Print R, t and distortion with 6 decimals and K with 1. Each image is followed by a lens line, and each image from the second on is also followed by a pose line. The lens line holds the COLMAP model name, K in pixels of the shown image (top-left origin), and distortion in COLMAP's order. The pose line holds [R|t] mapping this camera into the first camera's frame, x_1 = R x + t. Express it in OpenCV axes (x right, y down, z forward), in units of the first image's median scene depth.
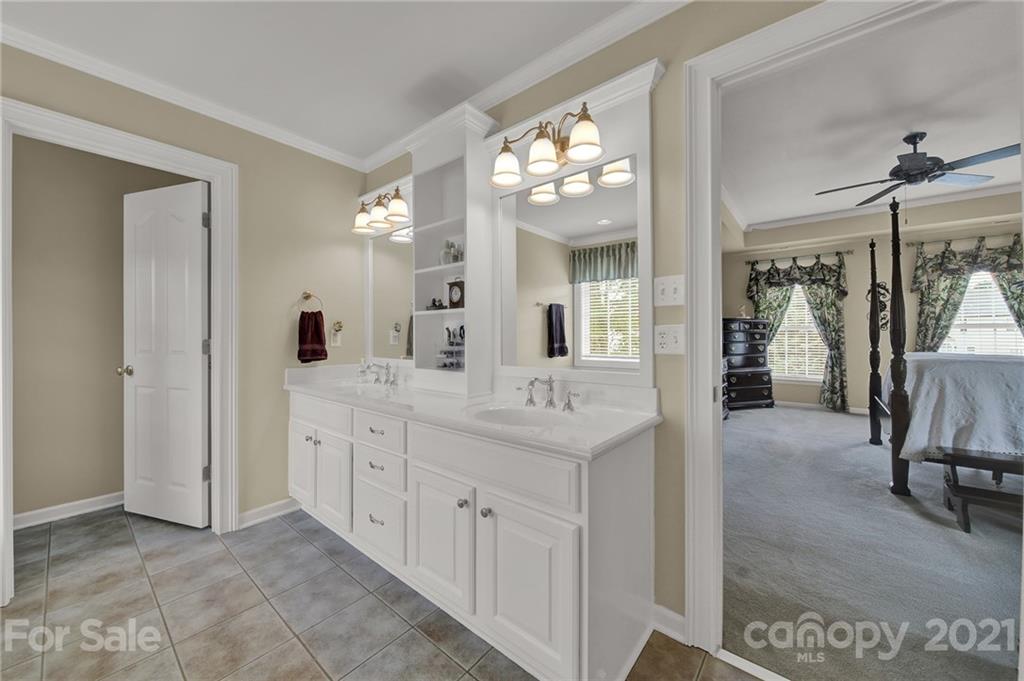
lens RADIAL K [[366.2, 0, 506.9], [0, 366.2, 334.6], [0, 0, 1]] dist [-0.006534, 0.000370]
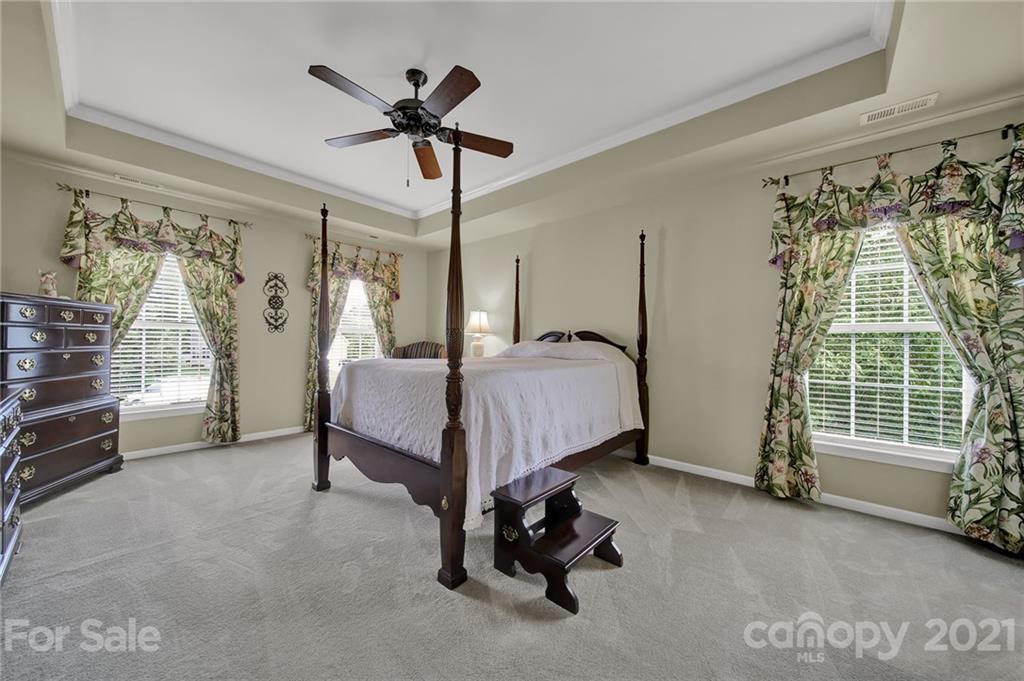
lens RADIAL K [[366.2, 0, 512.3], [0, 366.2, 337.6], [0, 0, 1]] dist [-0.006534, 0.000370]
pose [[0.016528, 0.014354, 0.999760, 0.207936], [-0.013947, 0.999803, -0.014124, 0.004470], [-0.999766, -0.013710, 0.016725, 0.434599]]
